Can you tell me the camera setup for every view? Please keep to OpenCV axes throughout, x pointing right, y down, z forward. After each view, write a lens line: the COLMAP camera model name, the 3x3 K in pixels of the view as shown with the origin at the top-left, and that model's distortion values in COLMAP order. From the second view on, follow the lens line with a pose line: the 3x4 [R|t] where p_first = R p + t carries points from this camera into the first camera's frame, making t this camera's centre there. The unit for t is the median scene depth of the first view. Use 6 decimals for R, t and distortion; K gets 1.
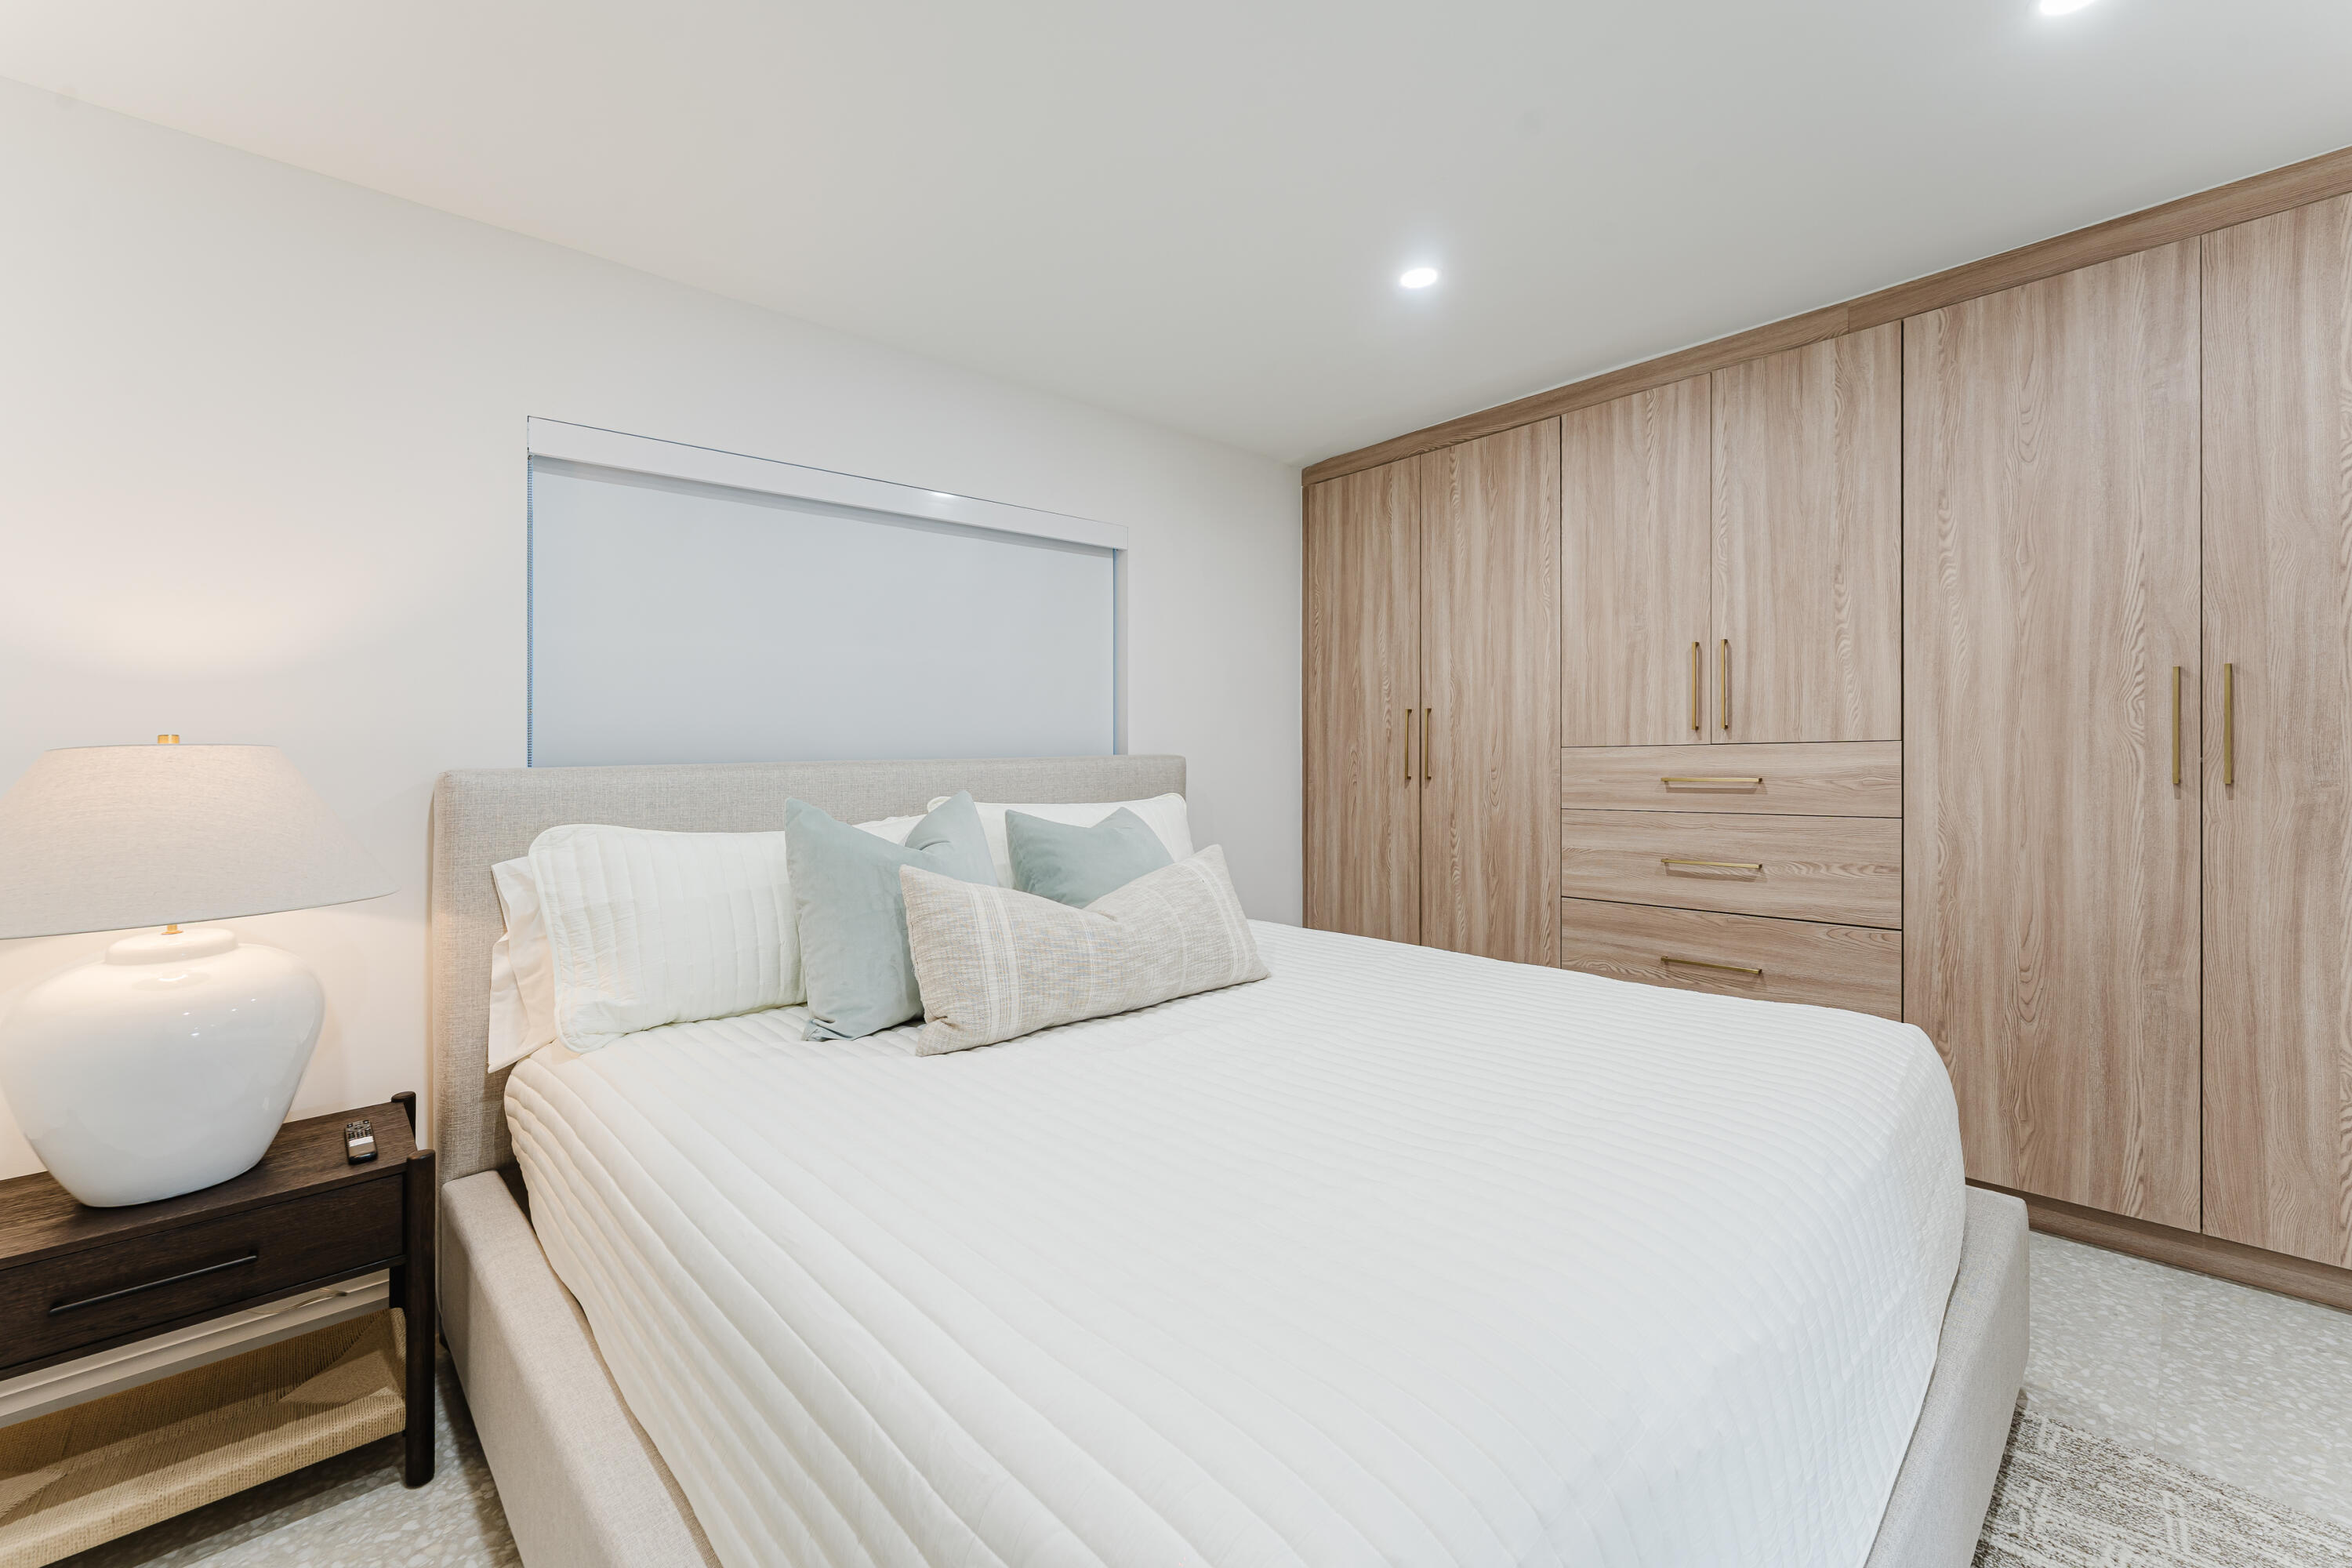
lens RADIAL K [[960.4, 0, 1156.2], [0, 960.4, 740.2], [0, 0, 1]] dist [-0.003774, -0.000557]
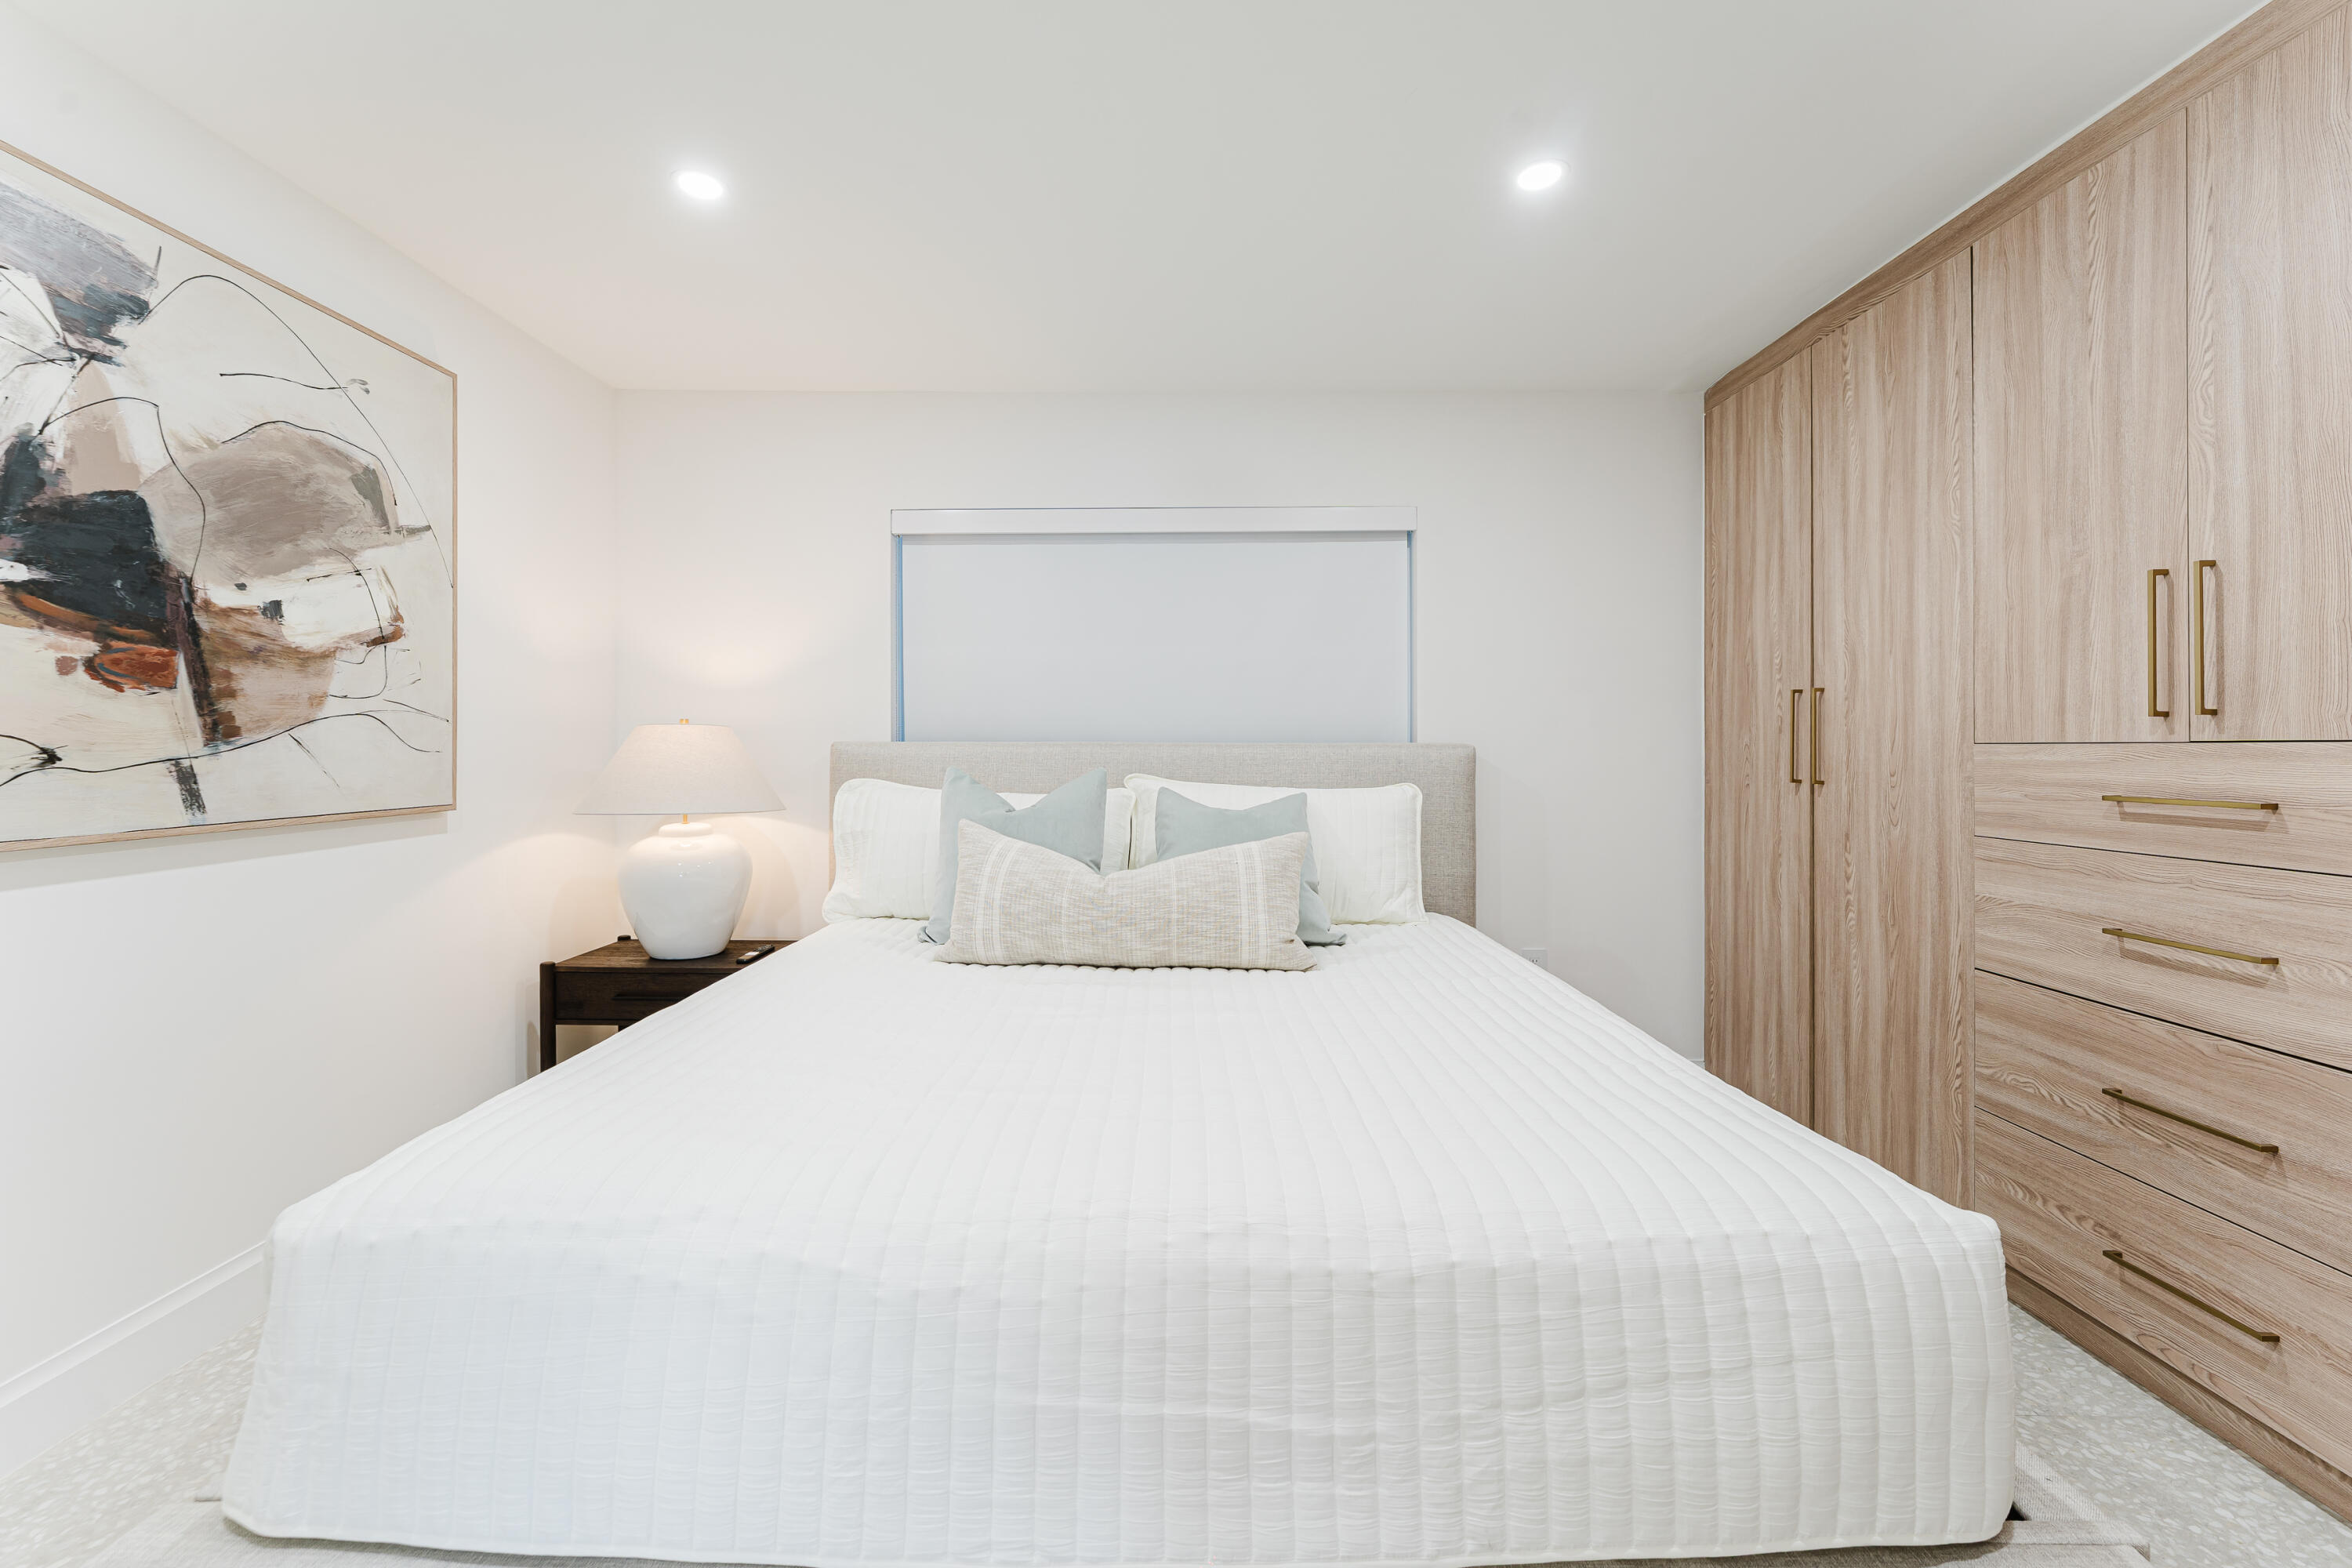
lens RADIAL K [[953.4, 0, 1126.6], [0, 953.4, 726.5], [0, 0, 1]] dist [-0.002997, -0.000272]
pose [[0.720004, 0.007021, -0.693935, 0.454165], [-0.007691, 0.999968, 0.002138, -0.001177], [0.693928, 0.003798, 0.720035, 0.118159]]
